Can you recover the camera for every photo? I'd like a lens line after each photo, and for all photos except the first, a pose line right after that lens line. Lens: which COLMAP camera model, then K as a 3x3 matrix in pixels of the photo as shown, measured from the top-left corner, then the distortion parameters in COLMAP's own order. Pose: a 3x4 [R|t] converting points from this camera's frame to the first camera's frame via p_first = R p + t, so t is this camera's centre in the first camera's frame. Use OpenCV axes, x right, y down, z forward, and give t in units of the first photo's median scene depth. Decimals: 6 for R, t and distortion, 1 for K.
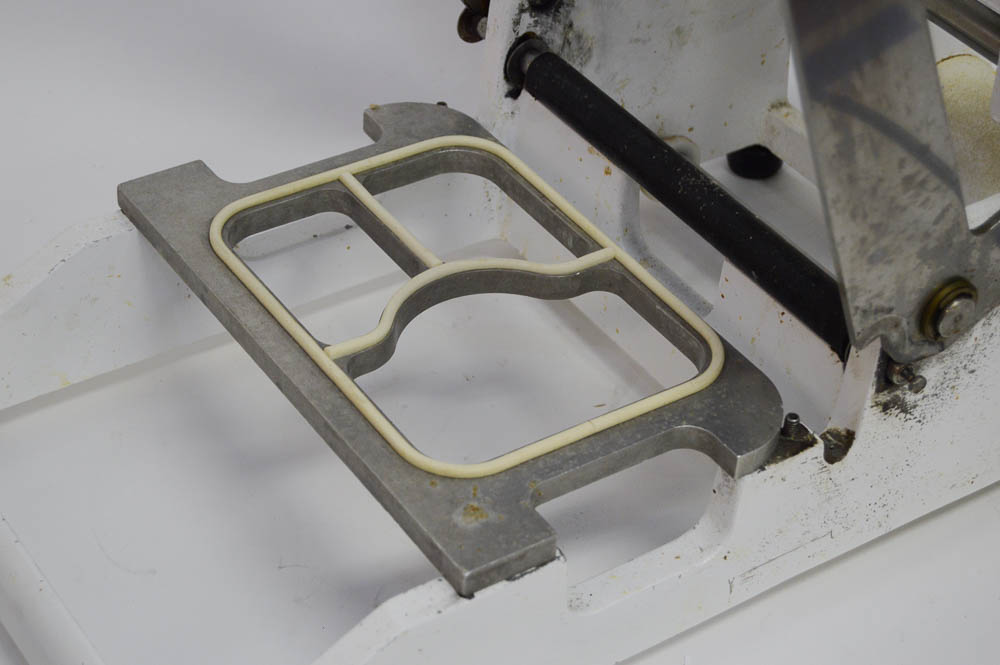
lens RADIAL K [[2251.8, 0, 525.1], [0, 2251.8, 333.1], [0, 0, 1]] dist [-0.023540, -0.238211]
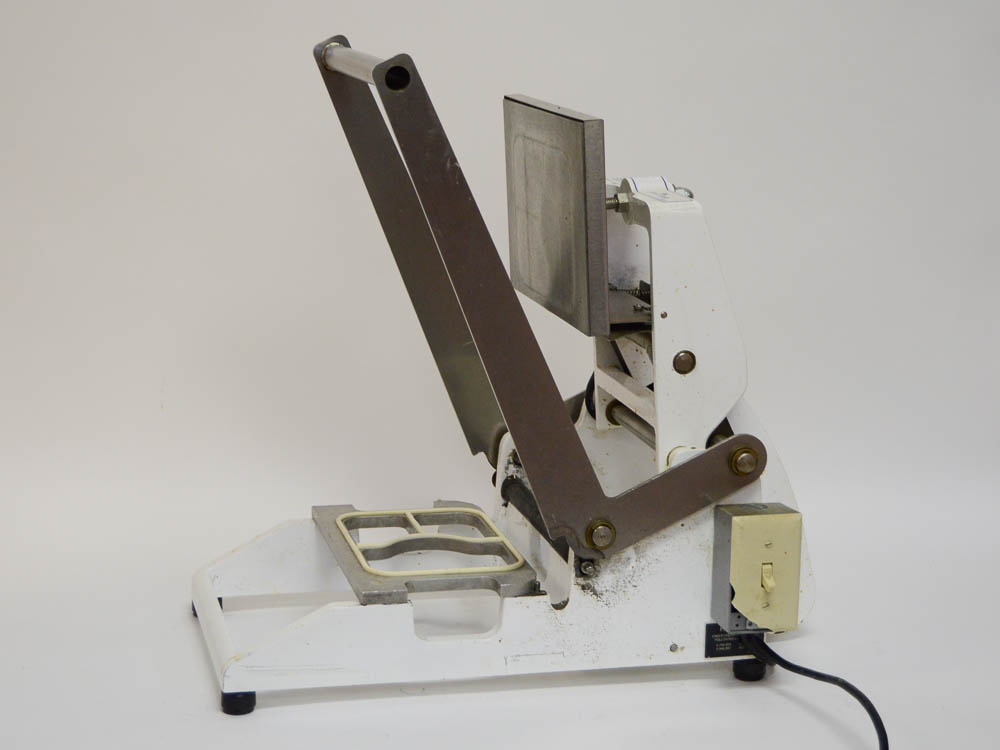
lens RADIAL K [[2103.8, 0, 445.8], [0, 2103.8, 376.8], [0, 0, 1]] dist [0.018131, 0.126006]
pose [[0.929704, 0.032066, -0.366910, 0.779114], [-0.194050, 0.889366, -0.413973, 0.725068], [0.313043, 0.456071, 0.833069, -0.862239]]
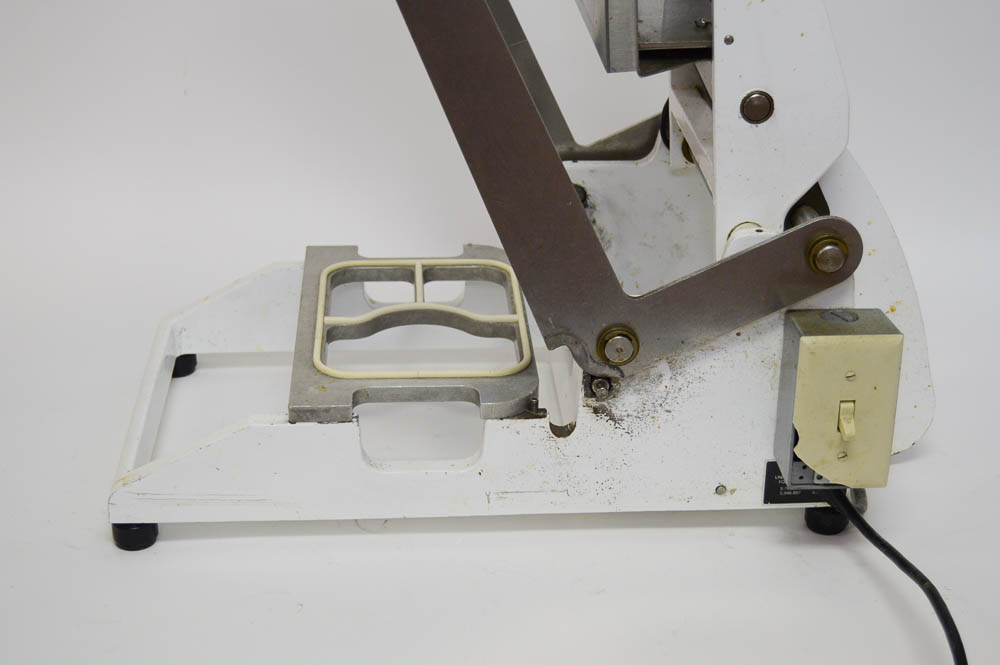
lens RADIAL K [[1733.8, 0, 500.0], [0, 1733.8, 332.5], [0, 0, 1]] dist [-0.007869, 0.034726]
pose [[0.859370, 0.167015, -0.483311, 0.691508], [-0.283099, 0.942488, -0.177685, 0.220359], [0.425838, 0.289522, 0.857227, -0.131257]]
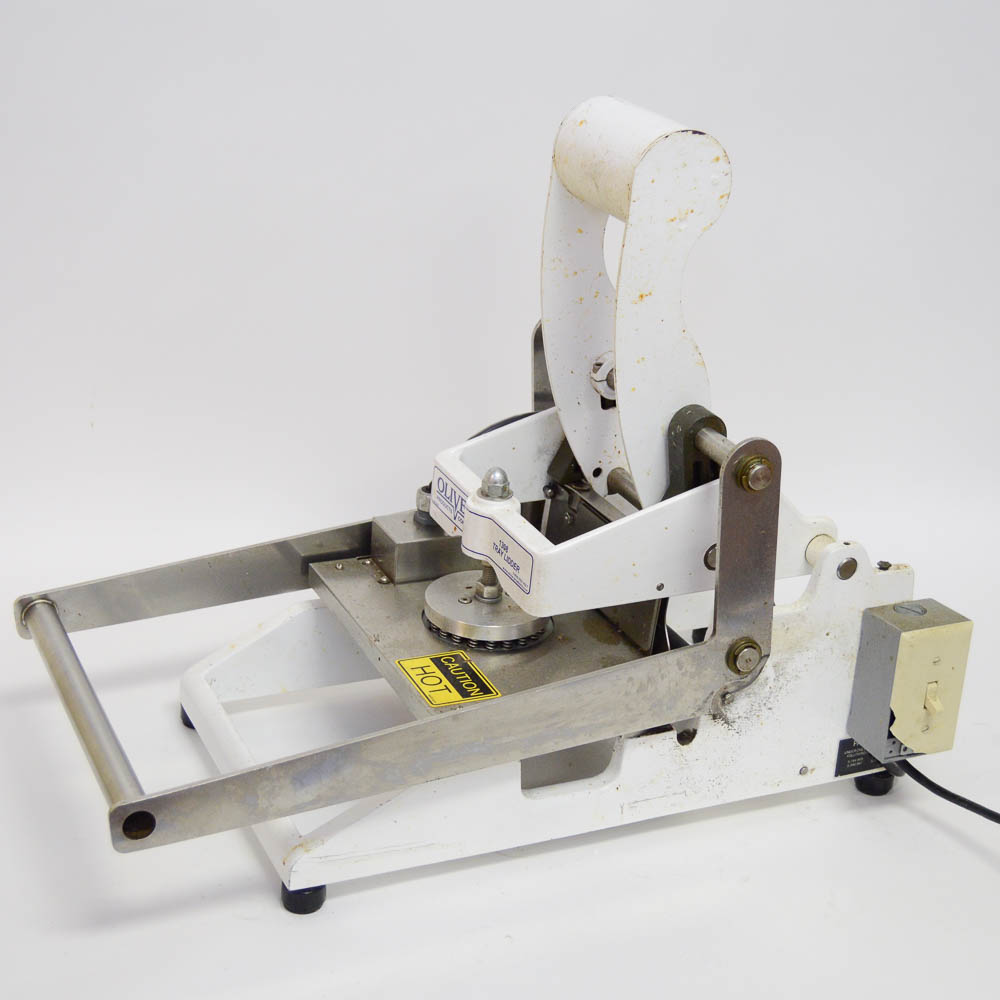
lens RADIAL K [[1821.1, 0, 528.9], [0, 1821.1, 500.3], [0, 0, 1]] dist [-0.050520, -0.043336]
pose [[0.987629, 0.071113, -0.139754, 0.201629], [-0.107247, 0.956536, -0.271176, 0.275589], [0.114396, 0.282810, 0.952330, -0.460463]]
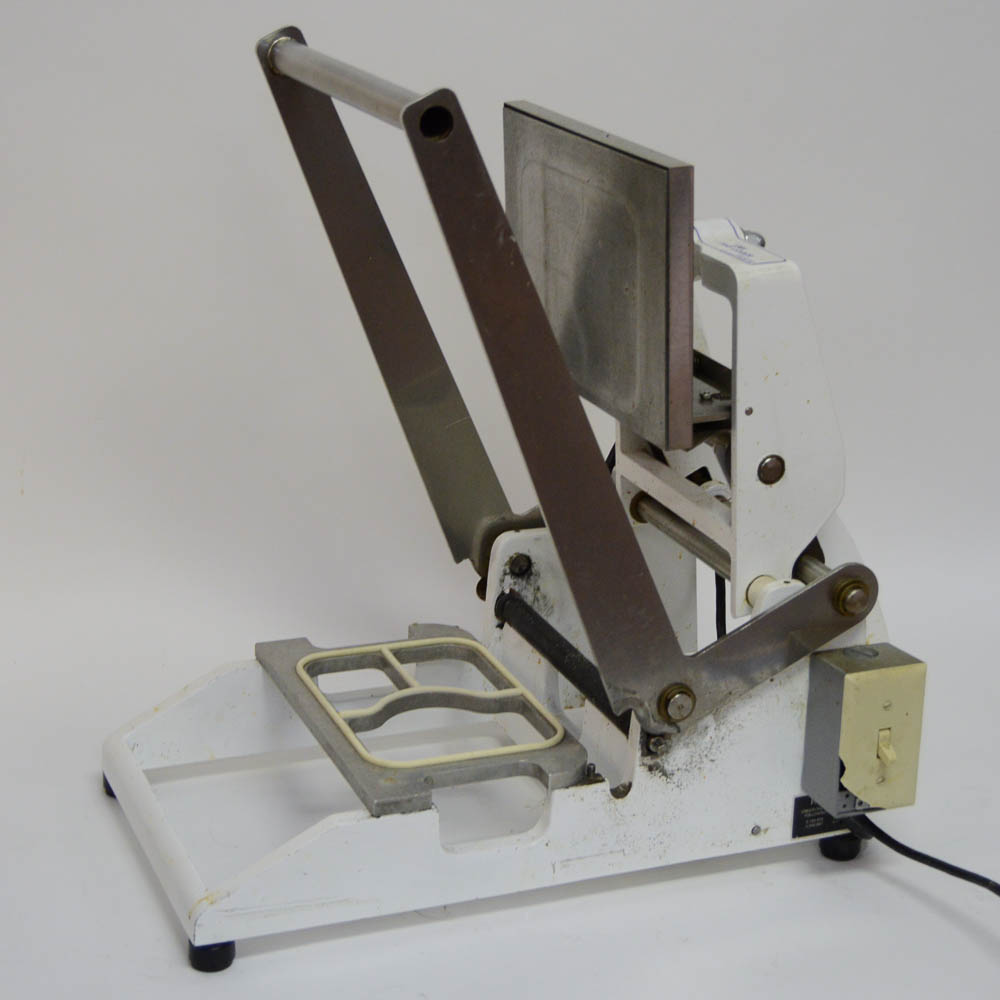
lens RADIAL K [[2196.0, 0, 500.0], [0, 2196.0, 500.0], [0, 0, 1]] dist [0.002939, -0.342972]
pose [[0.977995, 0.040572, -0.204646, 0.376337], [-0.107499, 0.938668, -0.327639, 0.395617], [0.178802, 0.342428, 0.922373, -0.627704]]
